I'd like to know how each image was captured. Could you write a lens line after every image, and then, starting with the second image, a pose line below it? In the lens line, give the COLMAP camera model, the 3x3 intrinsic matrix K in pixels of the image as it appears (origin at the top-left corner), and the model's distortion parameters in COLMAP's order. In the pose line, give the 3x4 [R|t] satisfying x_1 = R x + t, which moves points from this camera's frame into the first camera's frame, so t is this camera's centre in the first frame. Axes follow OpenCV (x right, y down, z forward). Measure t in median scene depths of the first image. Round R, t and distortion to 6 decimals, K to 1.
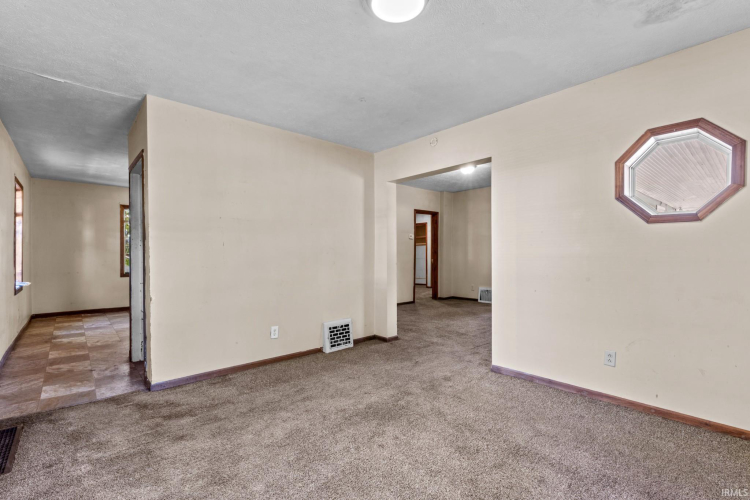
lens RADIAL K [[342.0, 0, 375.0], [0, 342.0, 250.0], [0, 0, 1]] dist [0.002709, 0.000454]
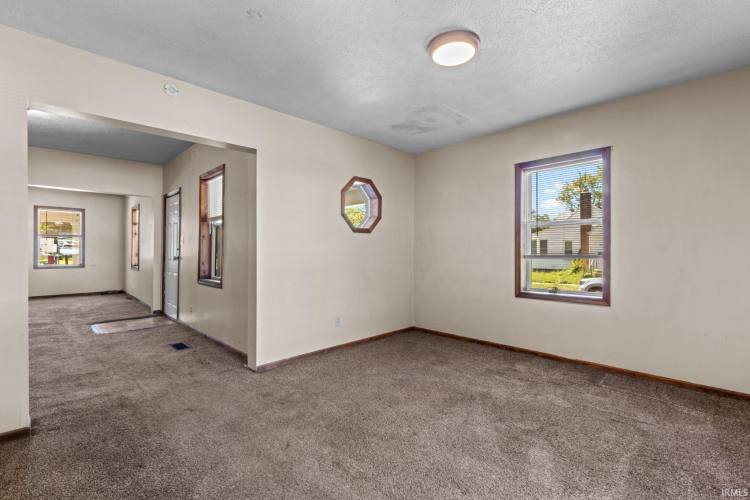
lens RADIAL K [[335.6, 0, 376.9], [0, 335.6, 246.2], [0, 0, 1]] dist [0.000943, 0.000090]
pose [[-0.056538, 0.010269, 0.998348, -0.272106], [-0.010451, 0.999886, -0.010877, 0.002205], [-0.998346, -0.011048, -0.056425, 0.317179]]
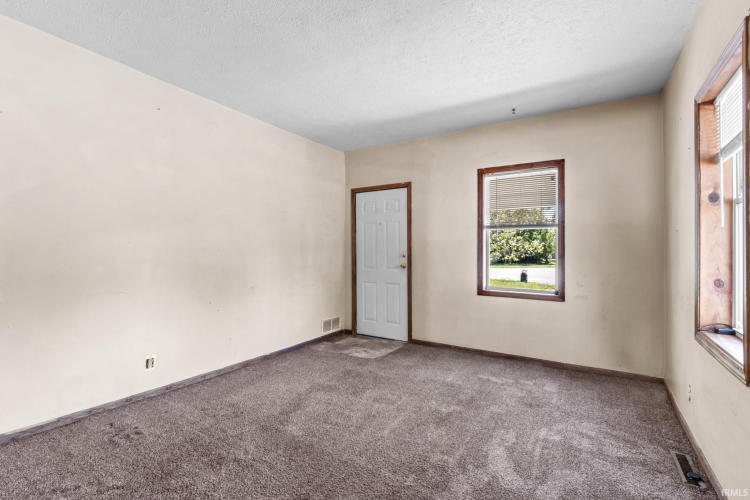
lens RADIAL K [[342.0, 0, 375.0], [0, 342.0, 250.0], [0, 0, 1]] dist [0.002709, 0.000454]
pose [[0.960101, 0.002993, 0.279639, 0.521215], [-0.005303, 0.999958, 0.007505, -0.000963], [-0.279605, -0.008689, 0.960076, 0.848186]]
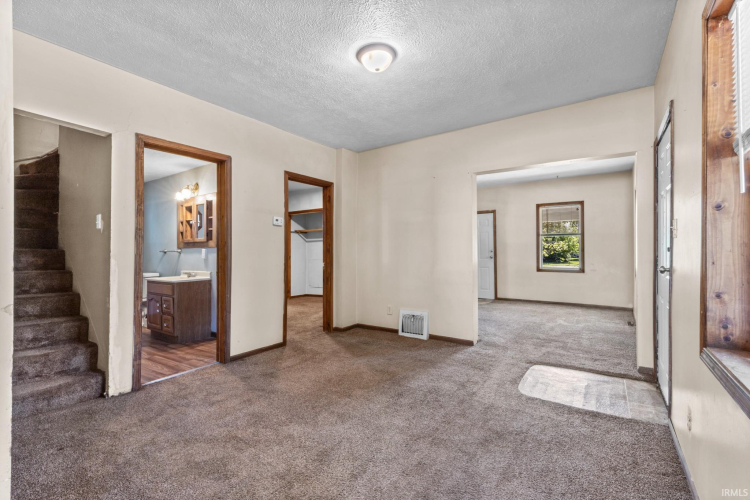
lens RADIAL K [[342.0, 0, 375.0], [0, 342.0, 250.0], [0, 0, 1]] dist [0.002709, 0.000454]
pose [[0.970760, -0.004324, 0.240015, 0.127650], [0.003172, 0.999982, 0.005189, 0.003255], [-0.240033, -0.004276, 0.970755, 0.460883]]
